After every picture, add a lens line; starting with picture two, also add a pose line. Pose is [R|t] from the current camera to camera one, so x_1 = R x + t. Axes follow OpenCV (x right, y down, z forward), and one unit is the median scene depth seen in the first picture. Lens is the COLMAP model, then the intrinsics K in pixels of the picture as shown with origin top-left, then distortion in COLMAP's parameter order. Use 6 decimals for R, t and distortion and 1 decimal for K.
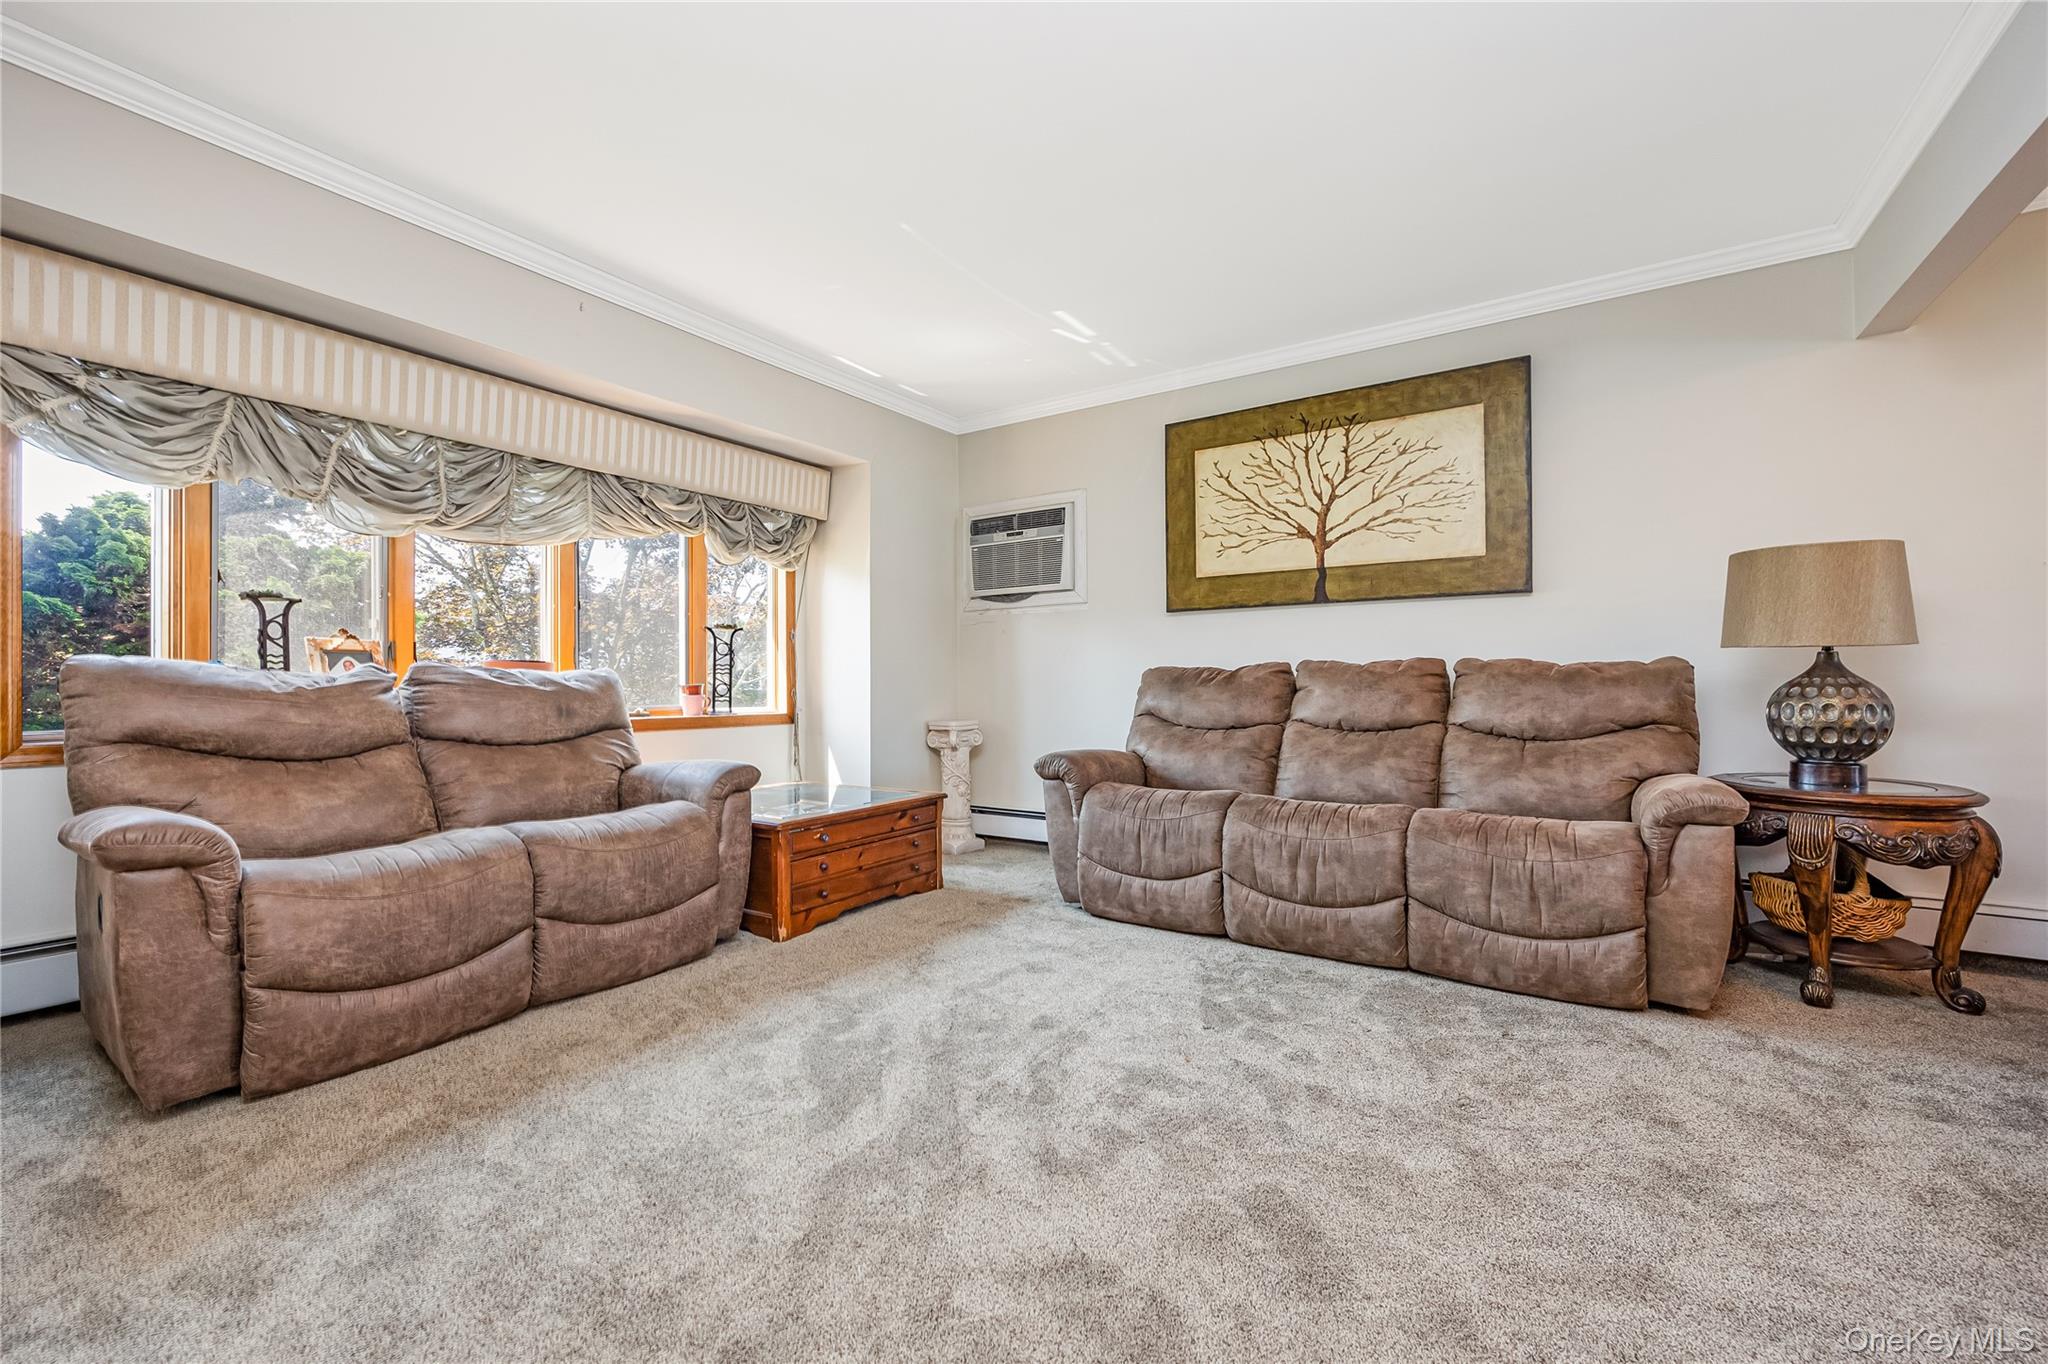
lens RADIAL K [[828.4, 0, 1025.7], [0, 828.4, 675.4], [0, 0, 1]] dist [-0.001863, -0.000007]
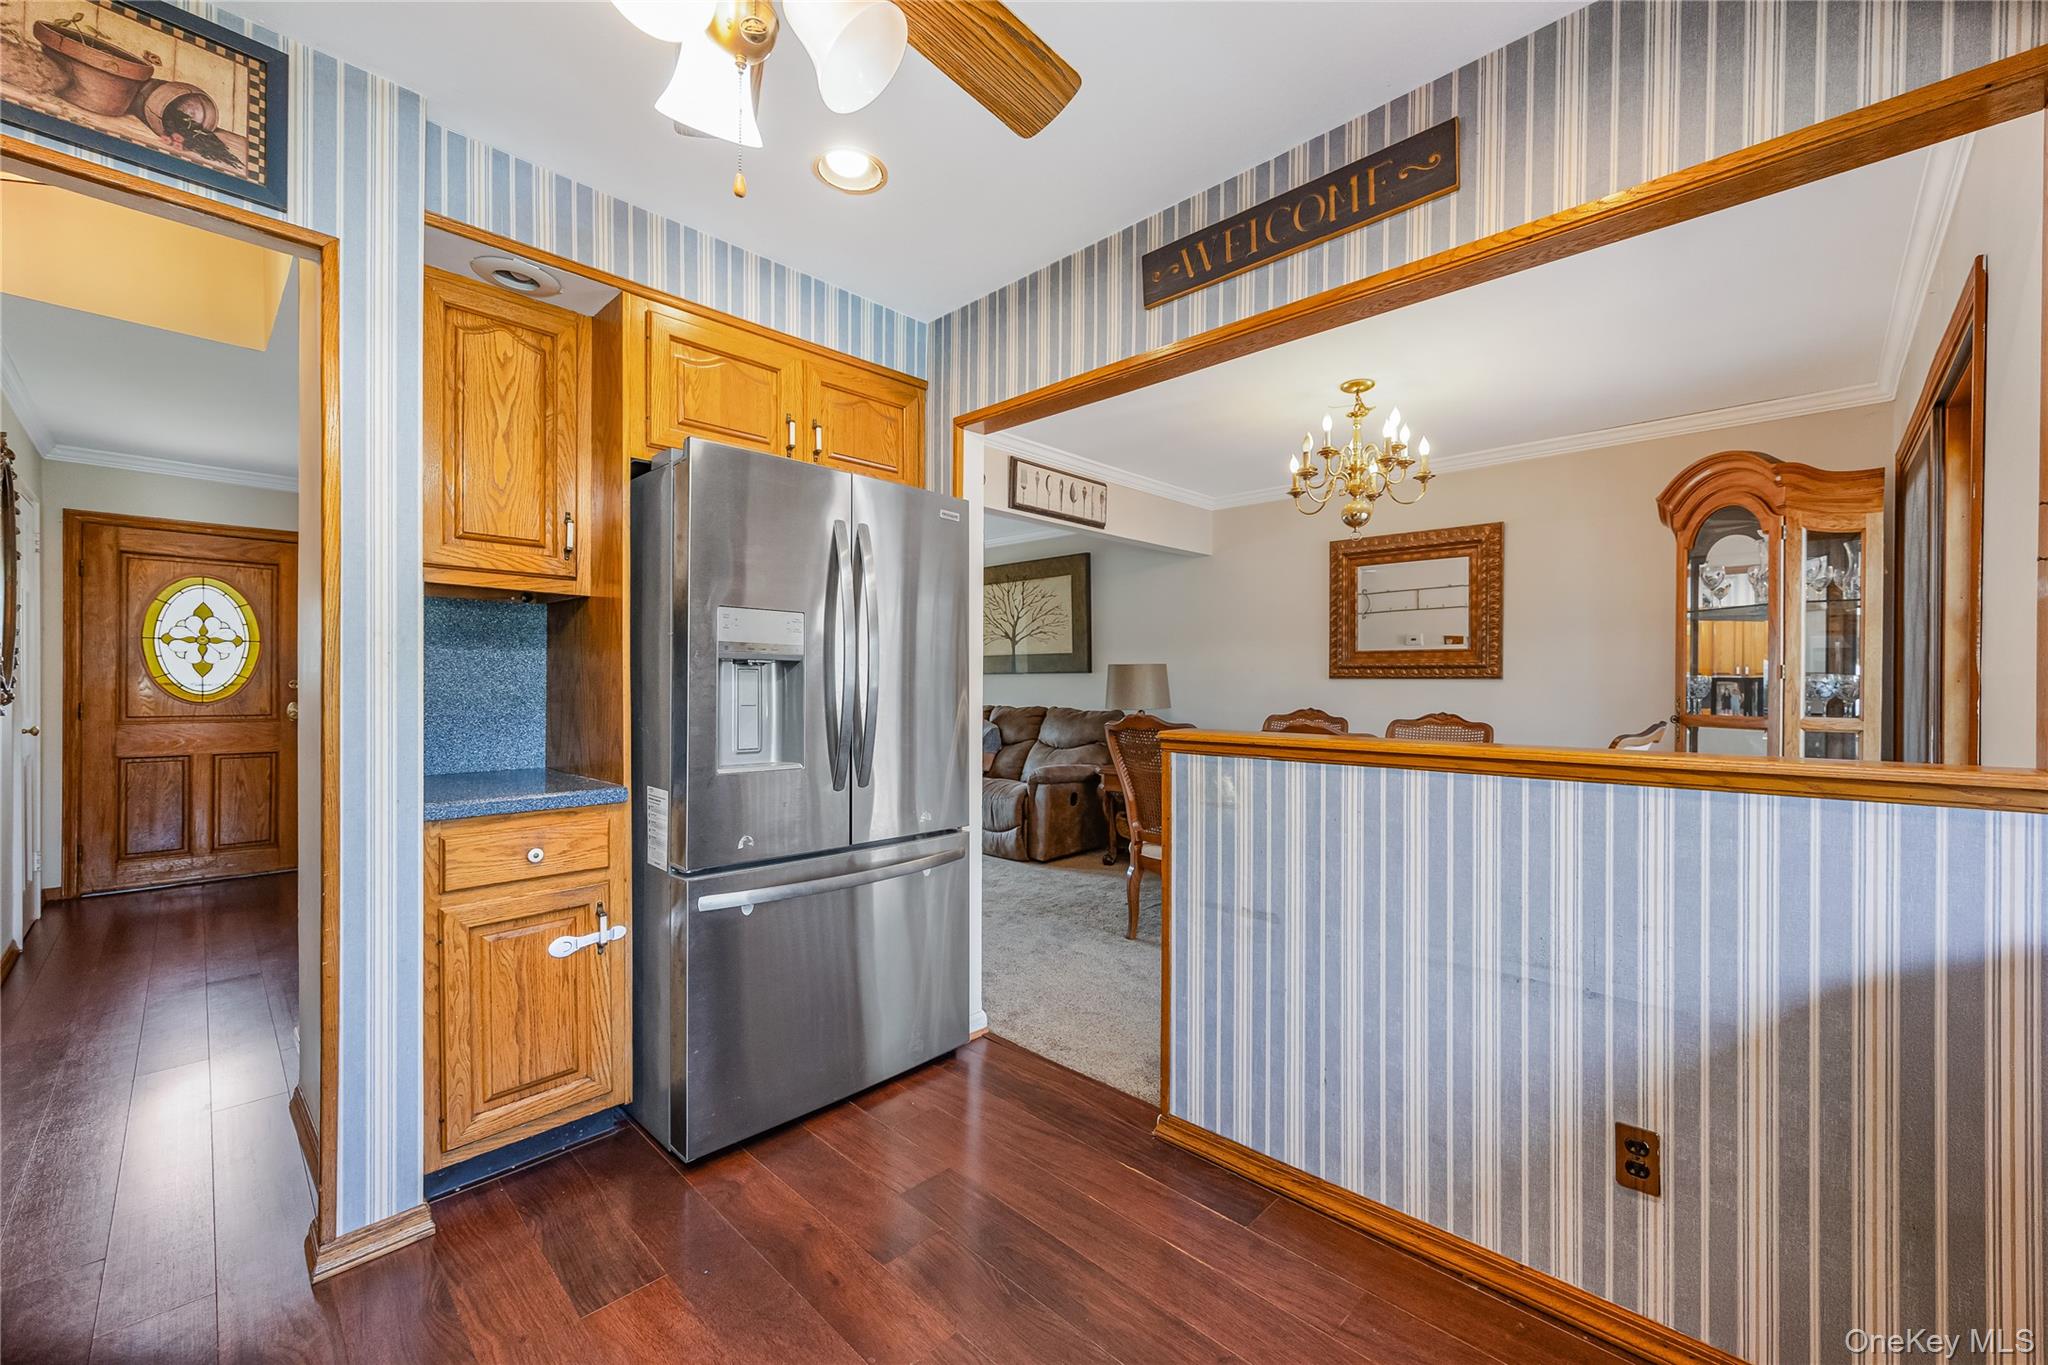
lens RADIAL K [[818.7, 0, 1024.0], [0, 818.7, 682.5], [0, 0, 1]] dist [0.011993, -0.000079]
pose [[0.982392, 0.007937, -0.186665, 0.895626], [-0.007046, 0.999960, 0.005434, -0.095273], [0.186701, -0.004024, 0.982409, -1.012671]]
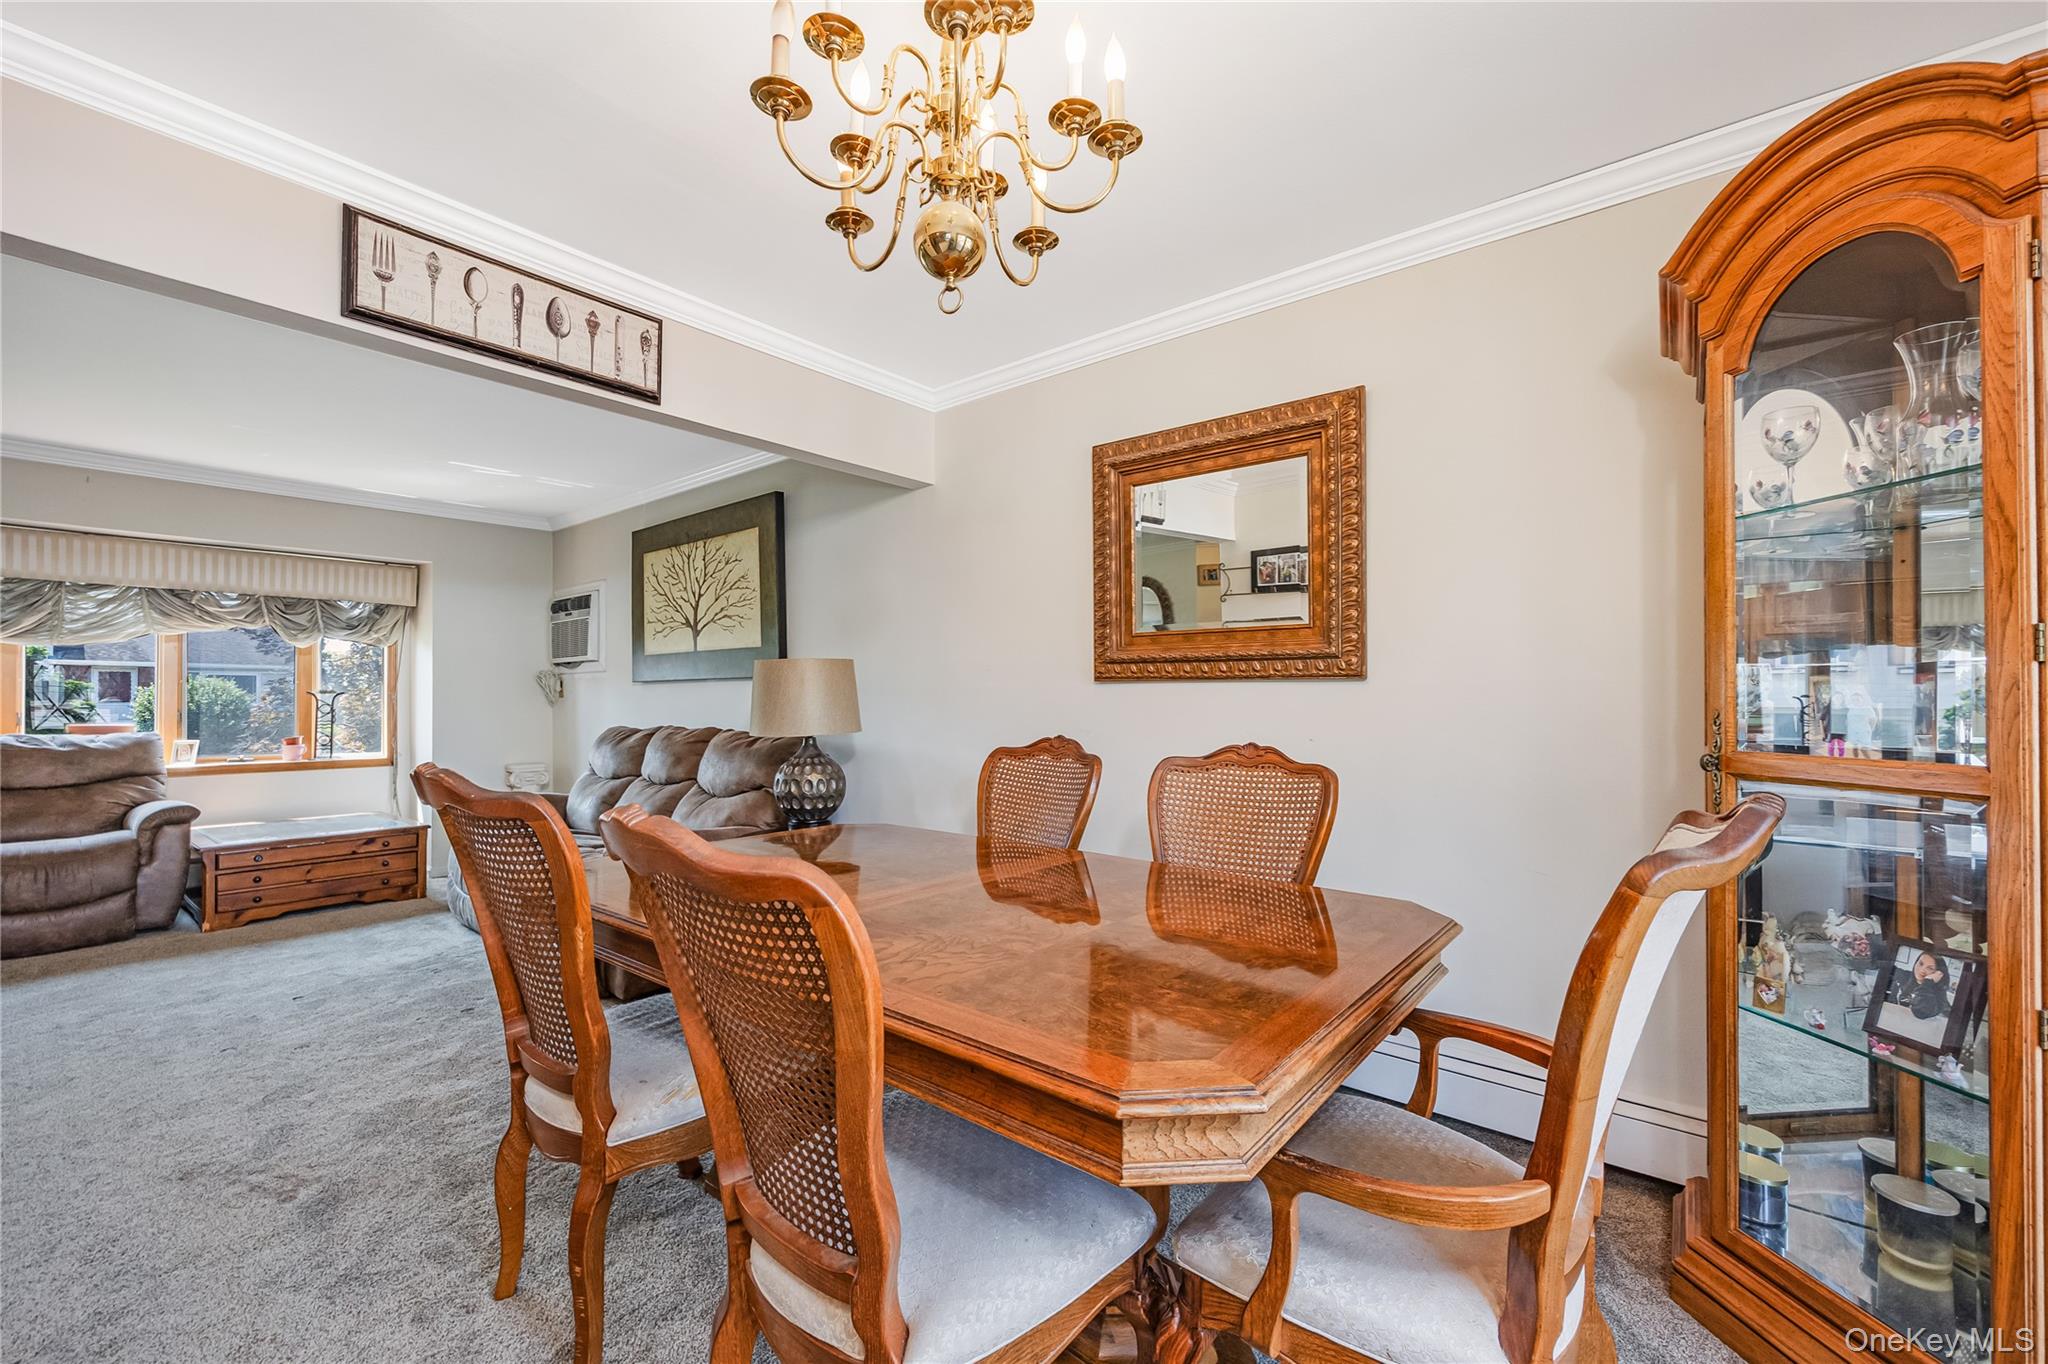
lens RADIAL K [[832.3, 0, 1024.0], [0, 832.3, 682.0], [0, 0, 1]] dist [0.000603, 0.000280]
pose [[0.993908, 0.001141, -0.110209, 1.220840], [-0.002356, 0.999938, -0.010895, -0.086929], [0.110190, 0.011088, 0.993849, -0.244082]]
